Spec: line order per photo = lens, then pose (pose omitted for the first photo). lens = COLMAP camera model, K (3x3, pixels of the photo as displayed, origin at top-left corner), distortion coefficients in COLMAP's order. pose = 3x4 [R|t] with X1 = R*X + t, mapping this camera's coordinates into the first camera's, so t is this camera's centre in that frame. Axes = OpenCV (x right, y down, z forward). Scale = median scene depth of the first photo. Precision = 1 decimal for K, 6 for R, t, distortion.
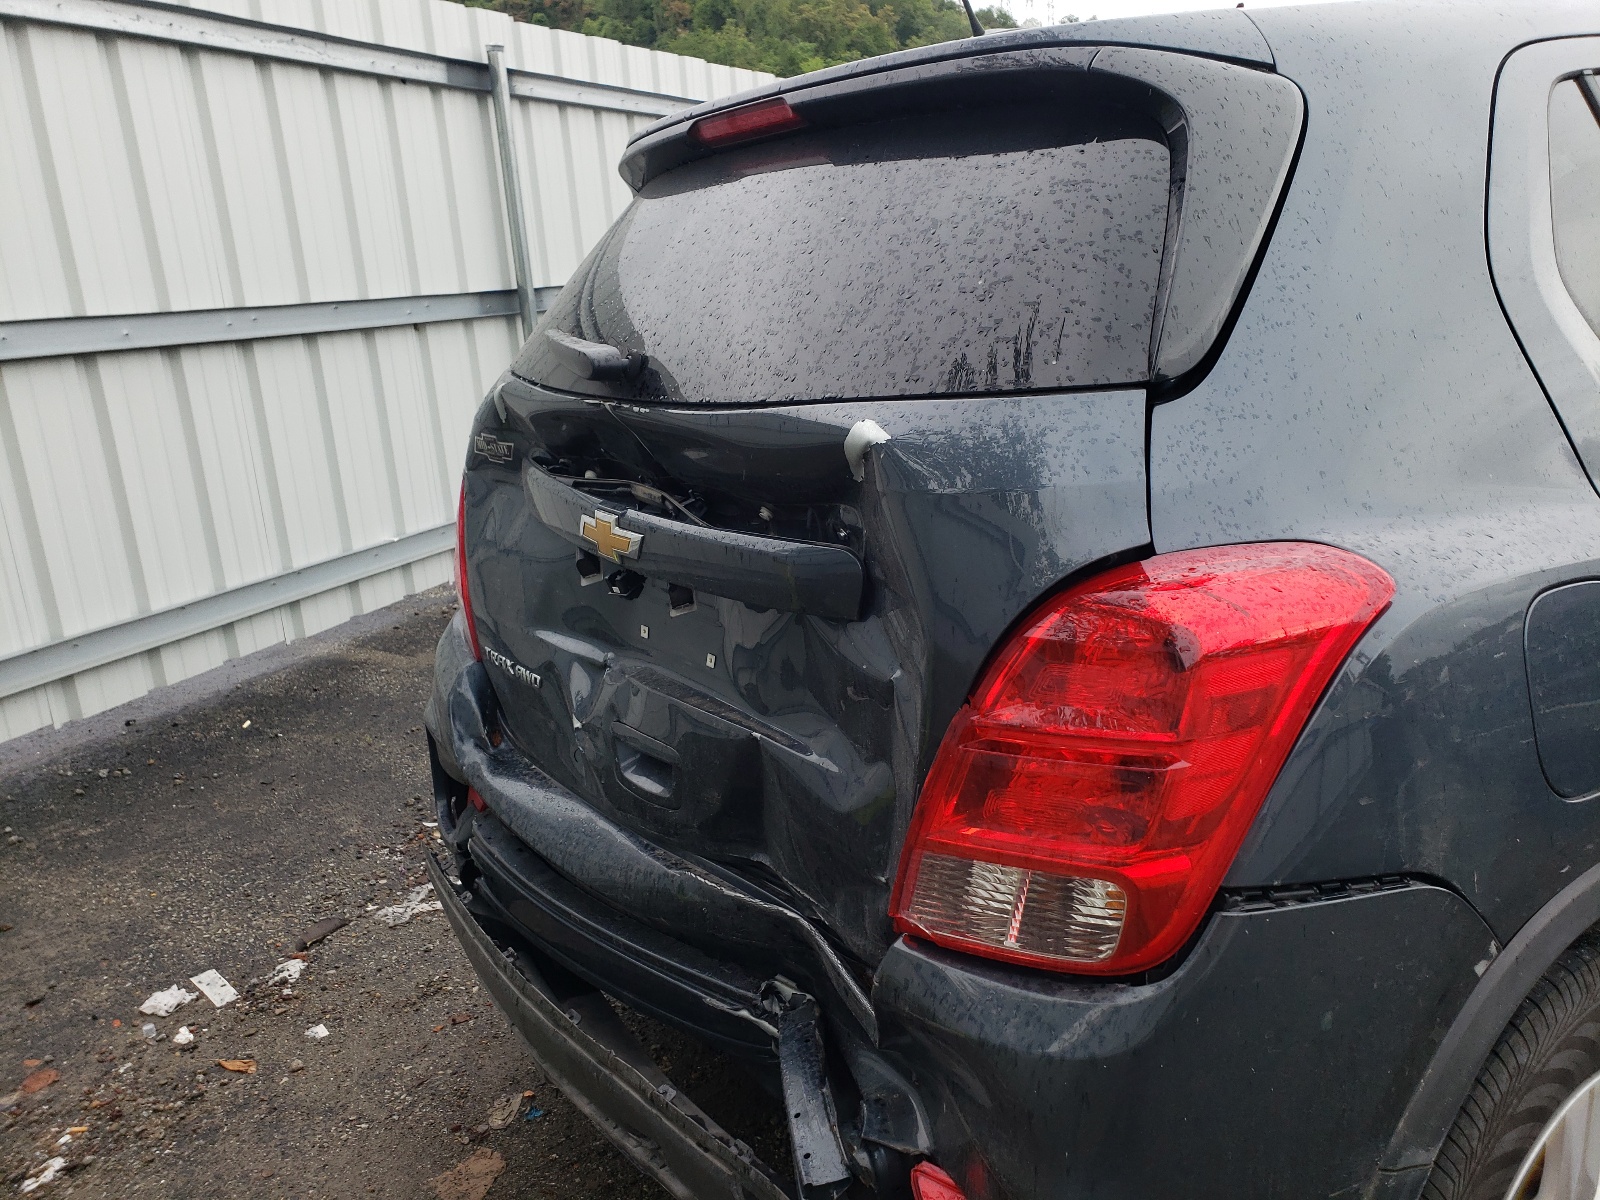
lens RADIAL K [[1296.2, 0, 802.6], [0, 1296.2, 597.4], [0, 0, 1]] dist [0.051005, -0.072745]
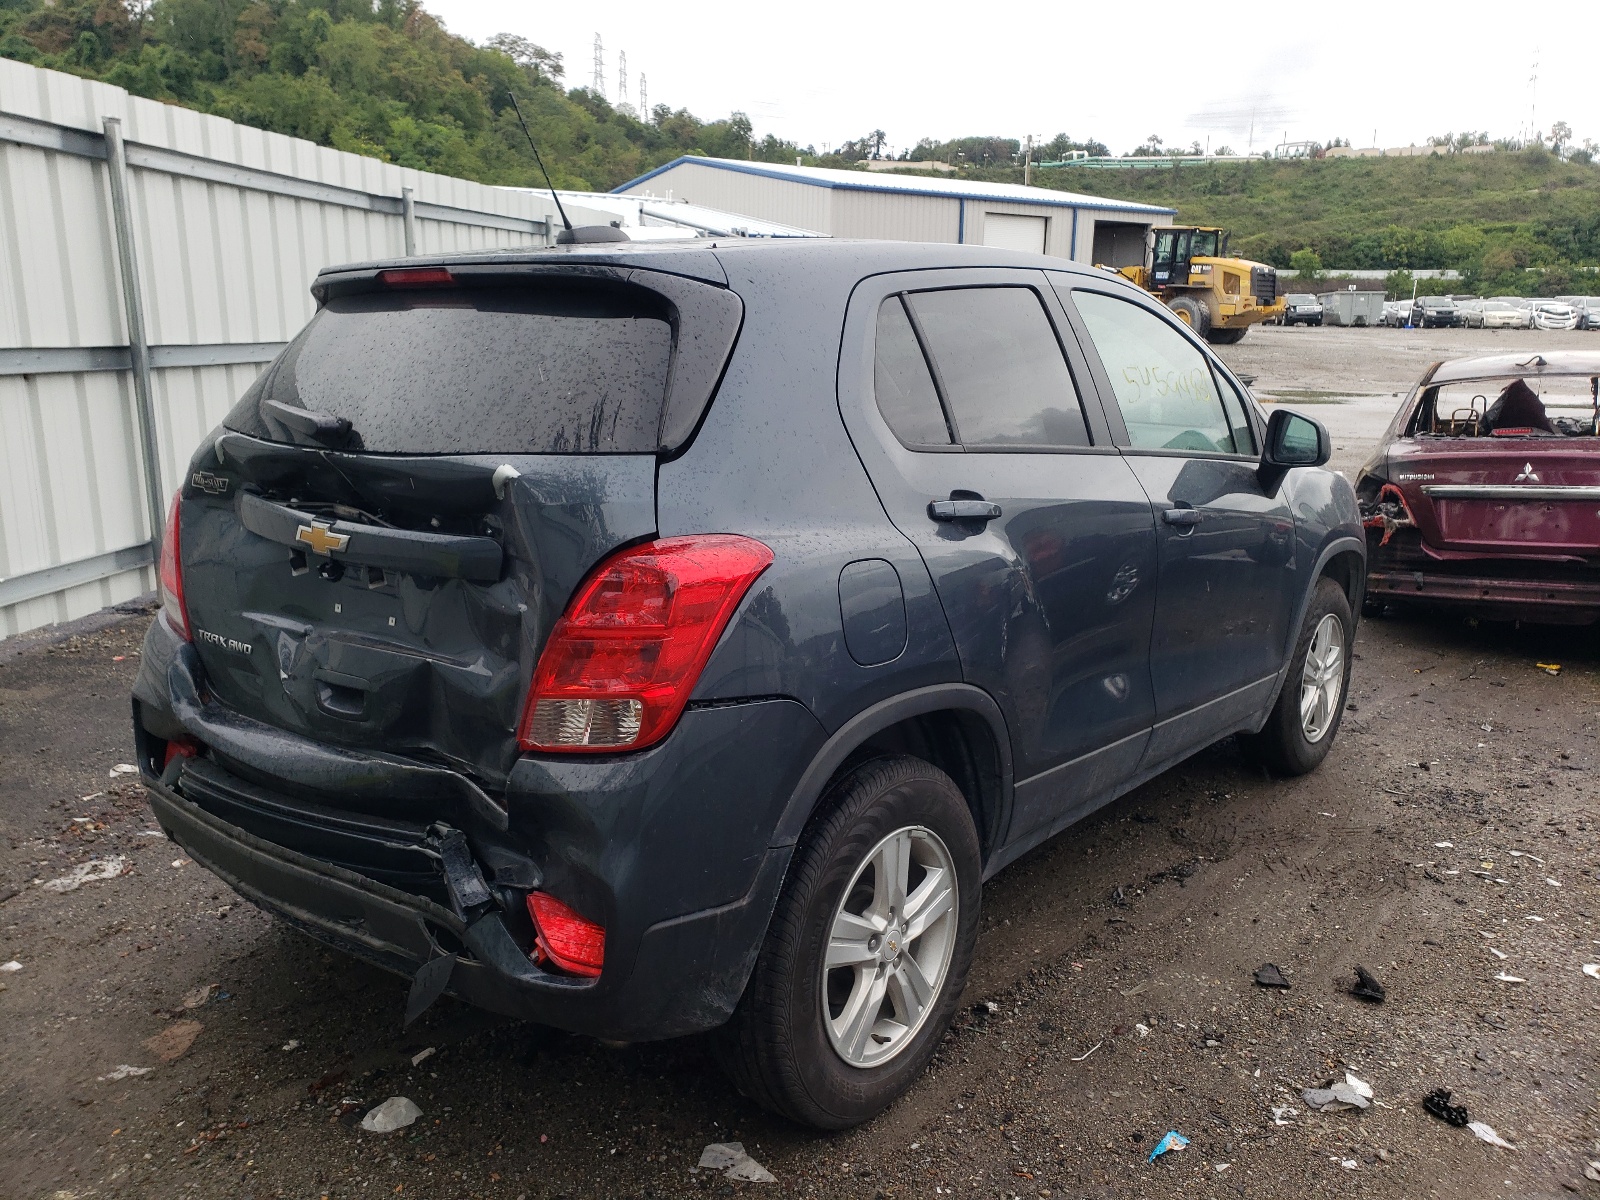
lens RADIAL K [[1296.2, 0, 802.6], [0, 1296.2, 597.4], [0, 0, 1]] dist [0.051005, -0.072745]
pose [[0.953356, 0.009170, 0.301709, -0.075337], [0.007957, 0.998428, -0.055489, 0.112829], [-0.301743, 0.055301, 0.951784, -0.624874]]
